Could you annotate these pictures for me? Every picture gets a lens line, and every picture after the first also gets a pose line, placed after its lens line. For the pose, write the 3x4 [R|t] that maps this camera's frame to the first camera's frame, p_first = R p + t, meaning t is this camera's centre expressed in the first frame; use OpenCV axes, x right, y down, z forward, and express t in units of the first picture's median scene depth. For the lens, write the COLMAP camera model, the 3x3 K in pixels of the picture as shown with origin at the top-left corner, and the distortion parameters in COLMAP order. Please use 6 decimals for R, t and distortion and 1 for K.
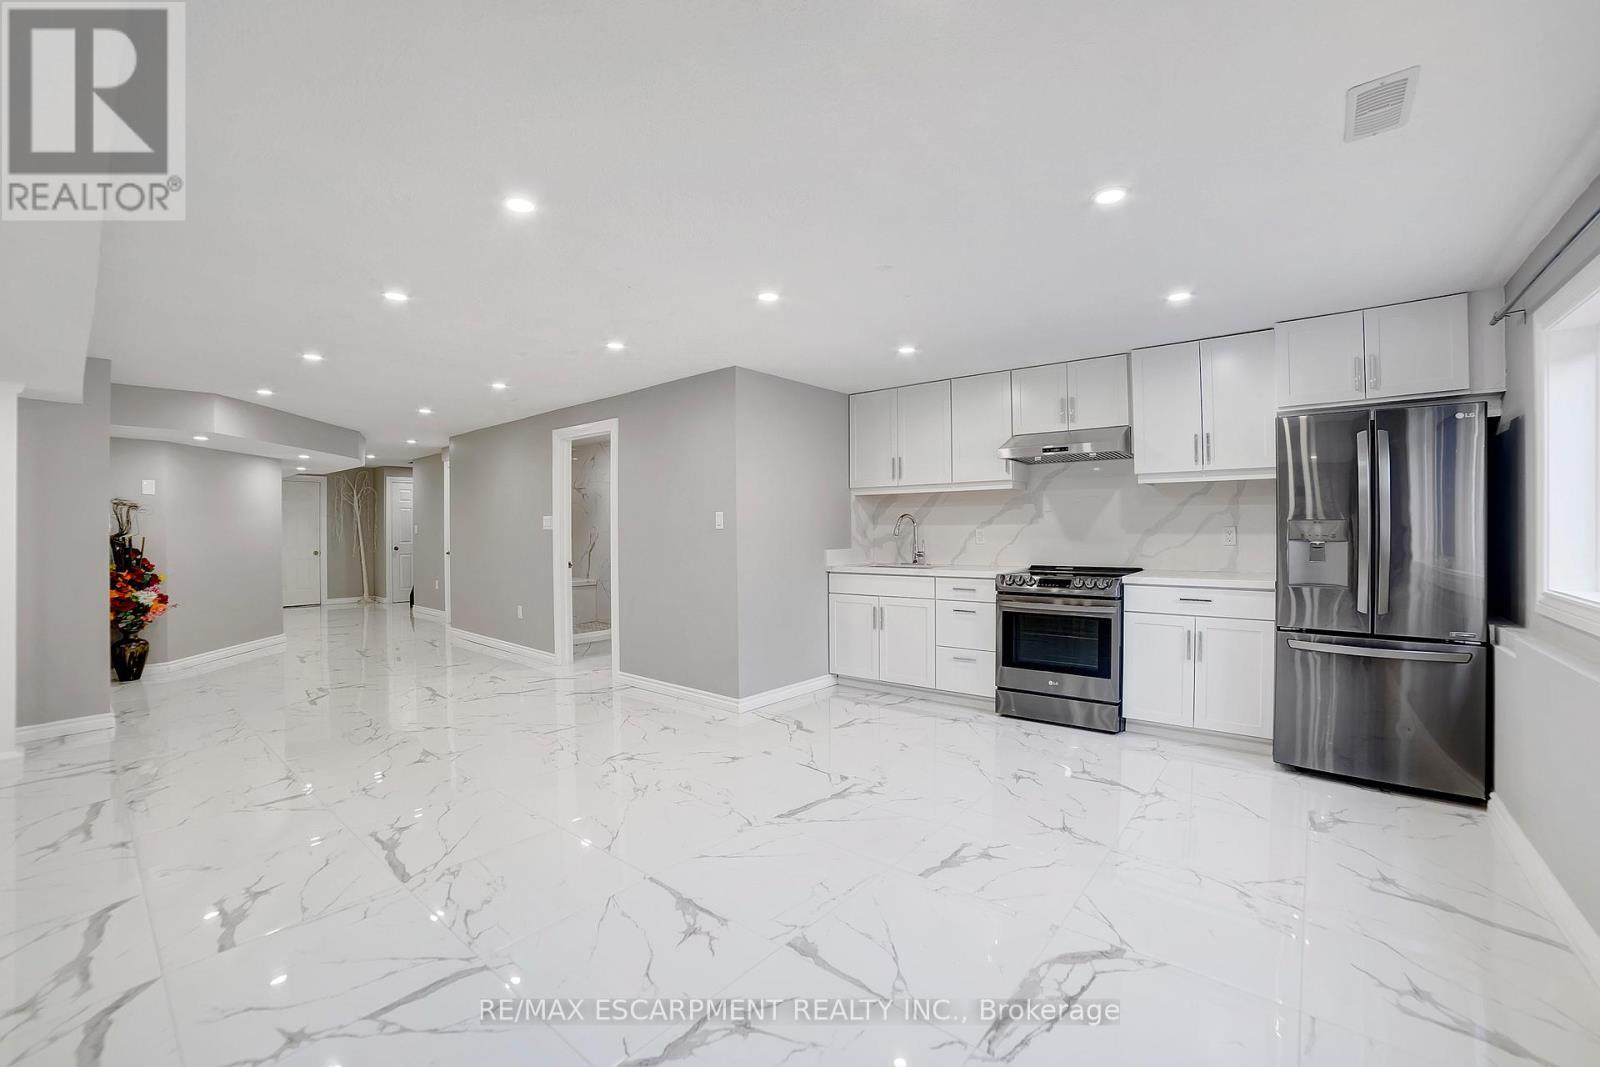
lens RADIAL K [[631.2, 0, 801.4], [0, 631.2, 514.4], [0, 0, 1]] dist [-0.026908, 0.000068]
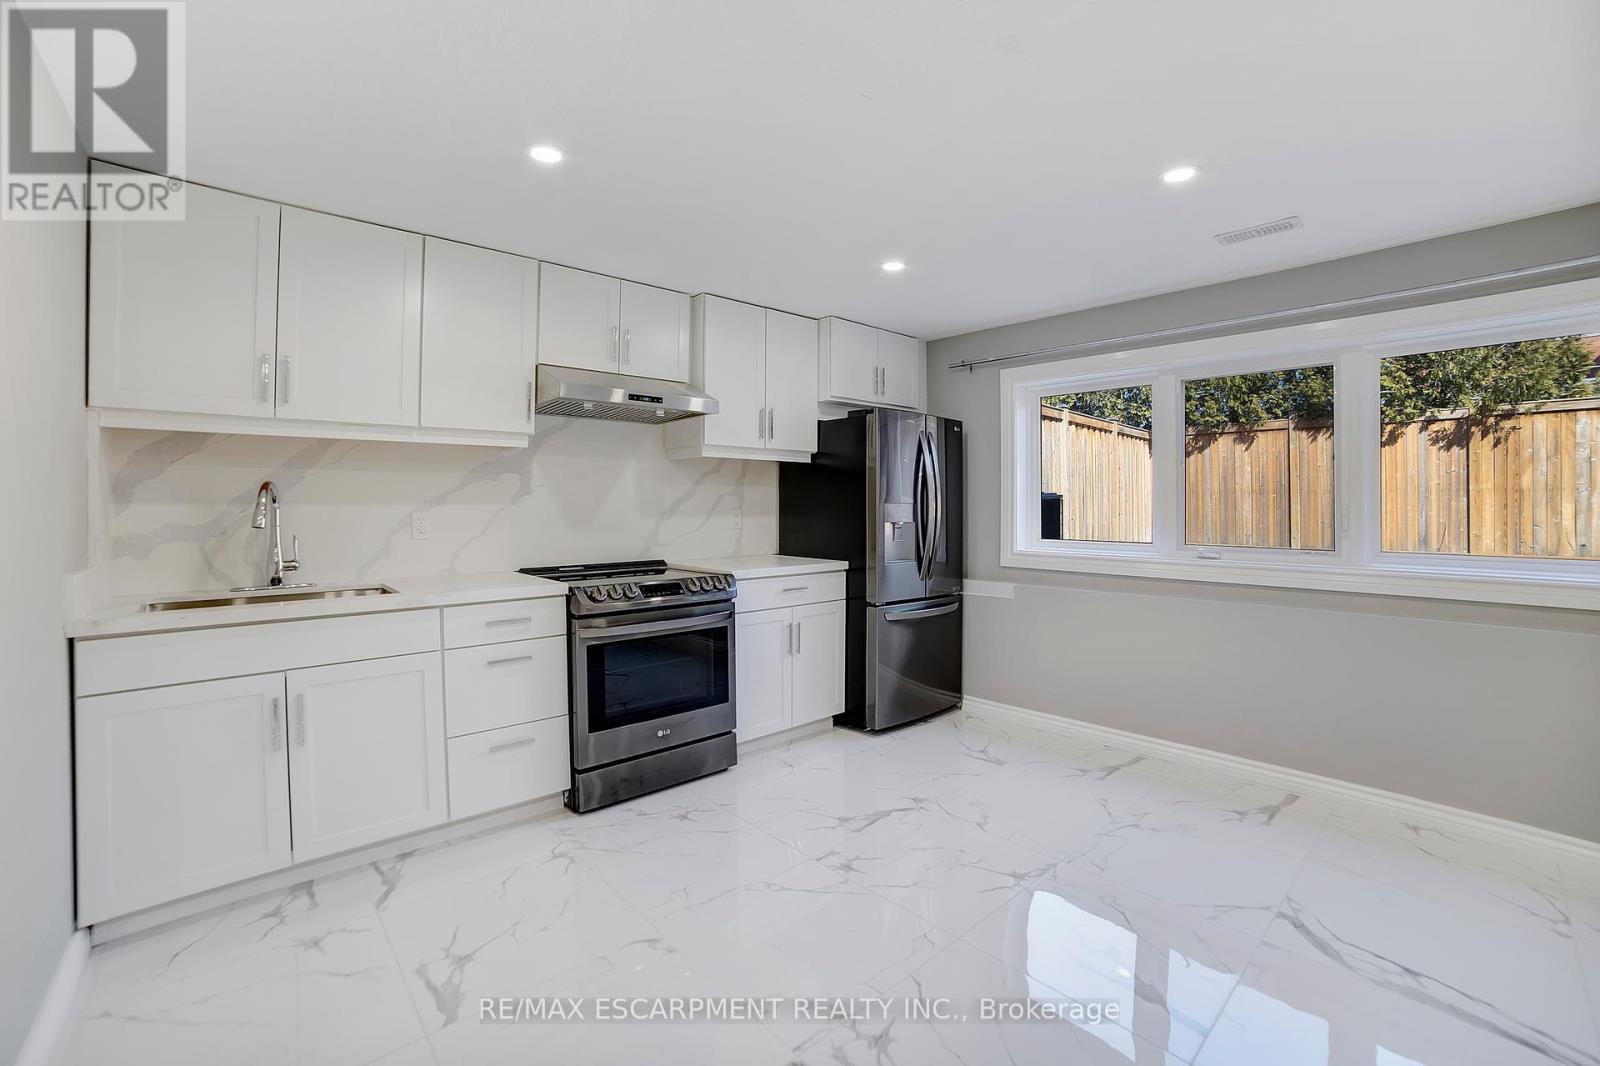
lens RADIAL K [[669.7, 0, 801.4], [0, 669.7, 493.8], [0, 0, 1]] dist [-0.102769, 0.033364]
pose [[0.172971, 0.021369, 0.984695, -0.291310], [-0.019609, 0.999641, -0.018249, 0.012591], [-0.984732, -0.016152, 0.173328, 0.703778]]
